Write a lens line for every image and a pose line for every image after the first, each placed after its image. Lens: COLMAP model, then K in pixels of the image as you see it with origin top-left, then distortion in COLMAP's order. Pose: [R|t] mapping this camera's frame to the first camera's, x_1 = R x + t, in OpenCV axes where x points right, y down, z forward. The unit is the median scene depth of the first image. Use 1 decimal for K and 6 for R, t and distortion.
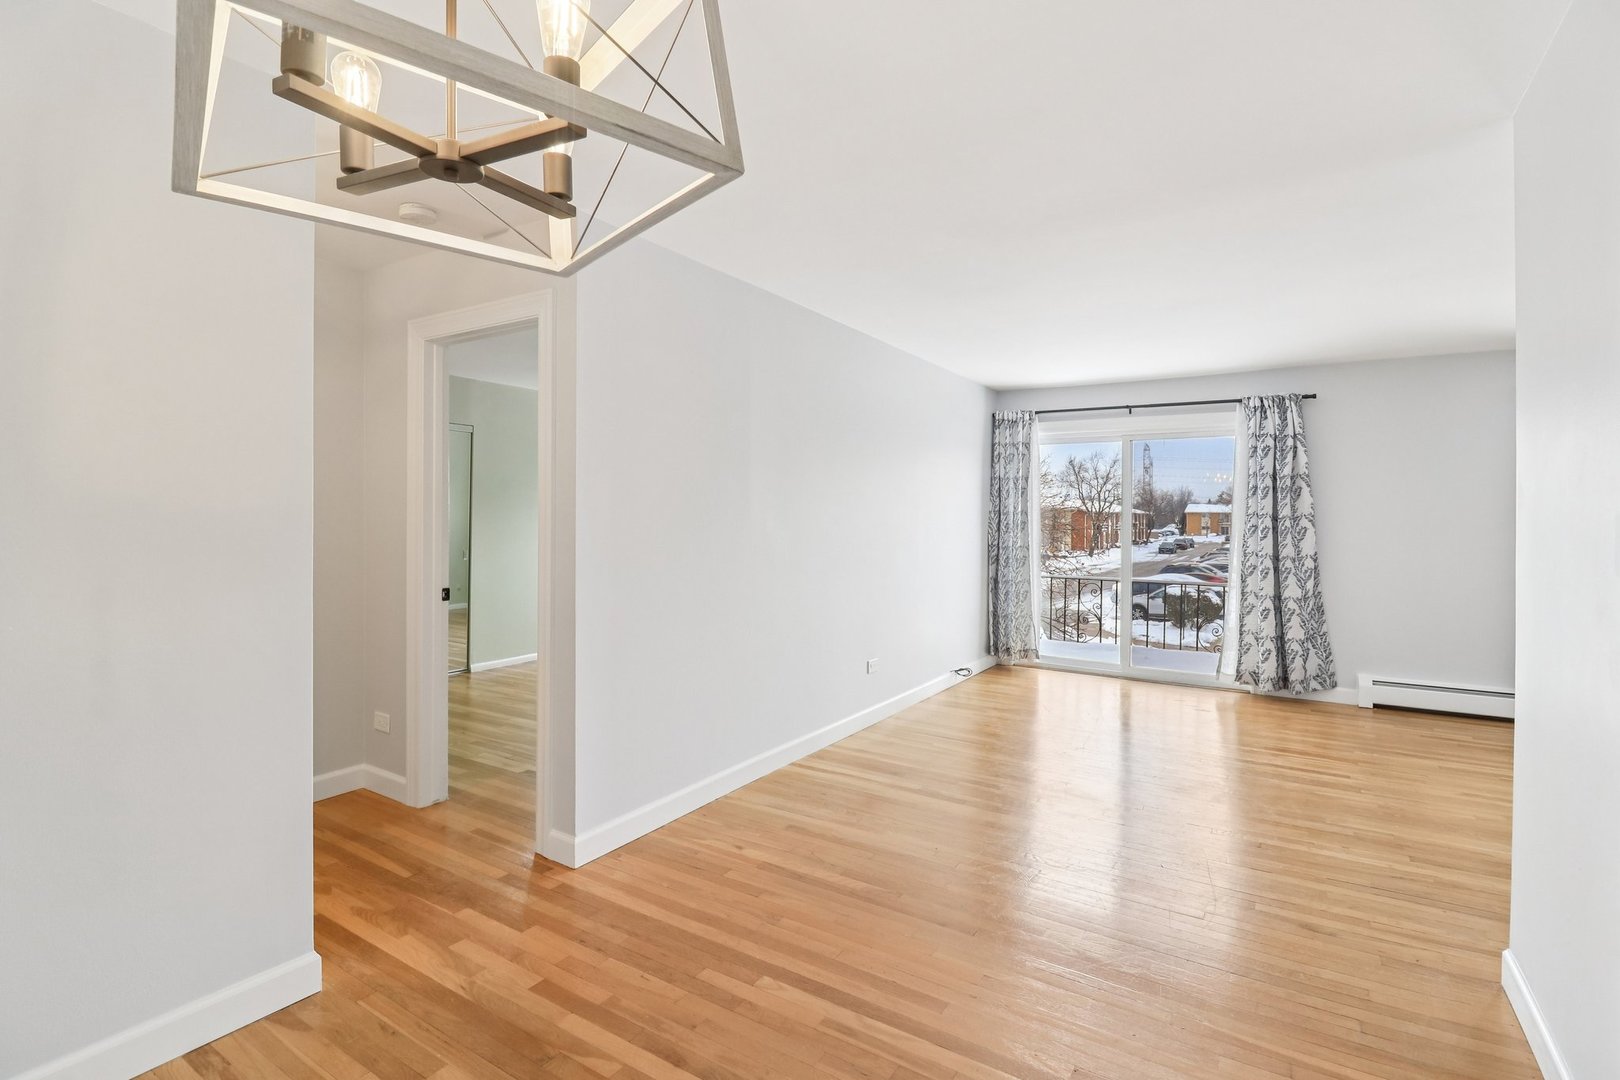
lens RADIAL K [[772.8, 0, 799.5], [0, 772.8, 518.2], [0, 0, 1]] dist [-0.000161, -0.012818]
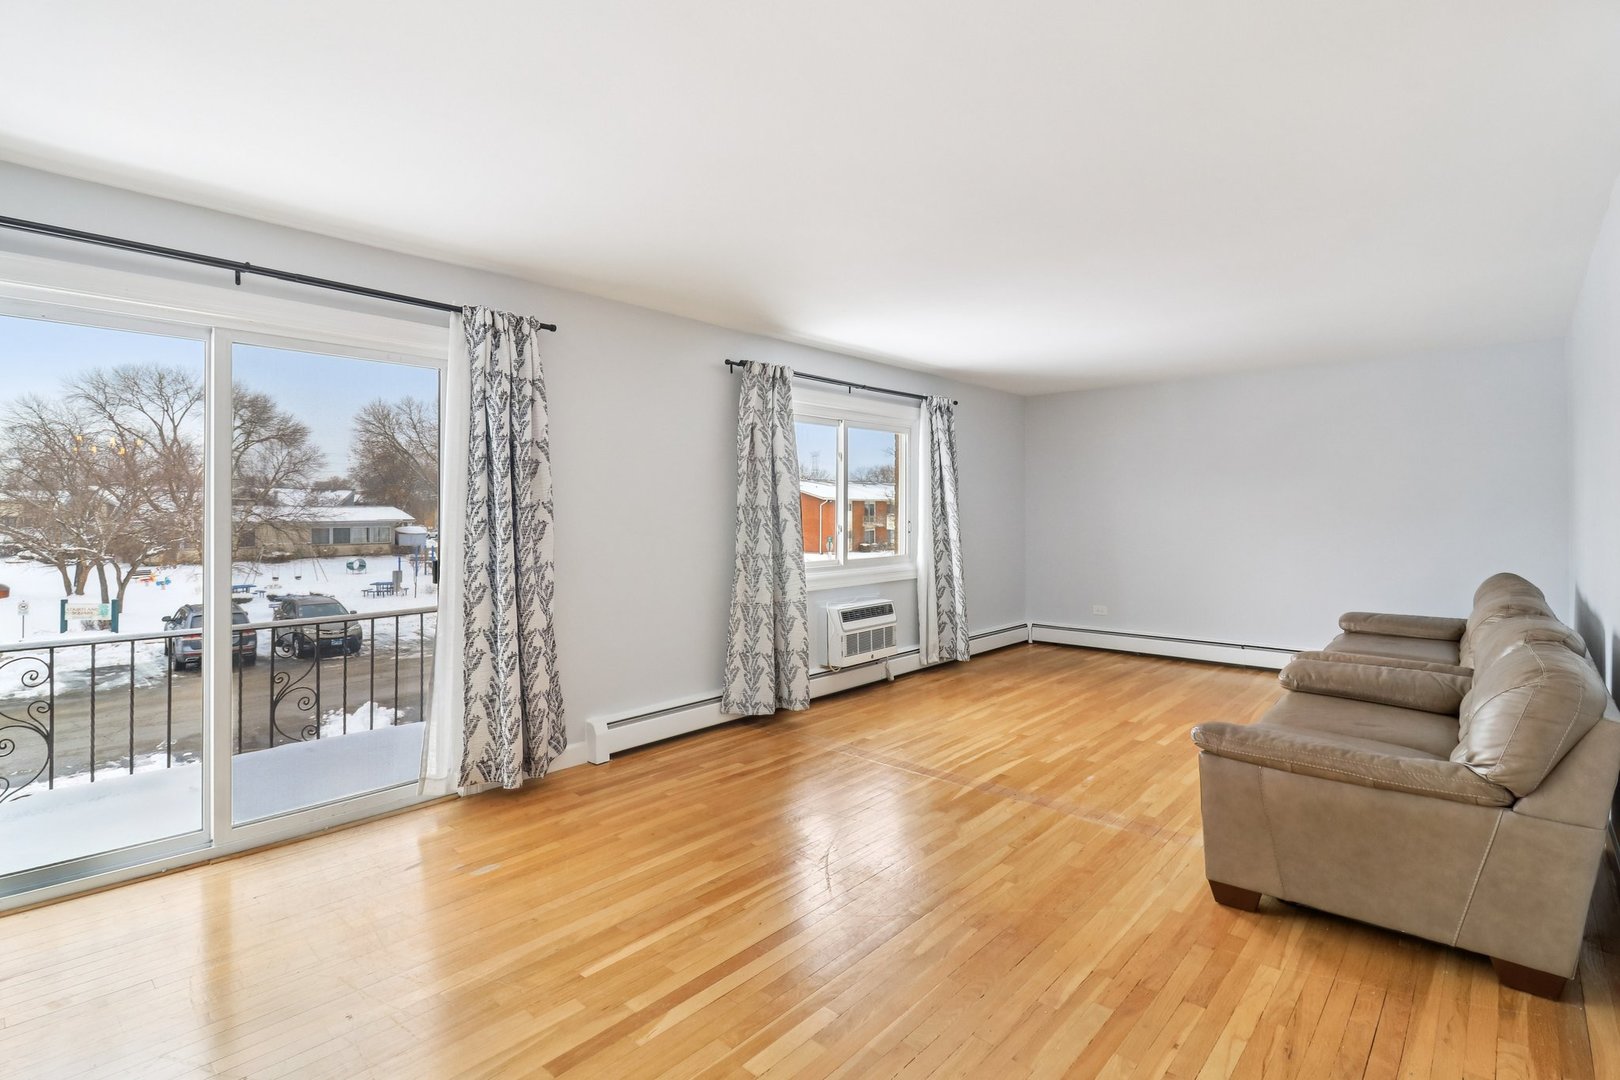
lens RADIAL K [[777.7, 0, 813.8], [0, 777.7, 504.3], [0, 0, 1]] dist [-0.006015, -0.001062]
pose [[0.160336, -0.002799, 0.987059, 0.028811], [0.001733, 0.999995, 0.002555, -0.004099], [-0.987061, 0.001301, 0.160340, 0.656534]]
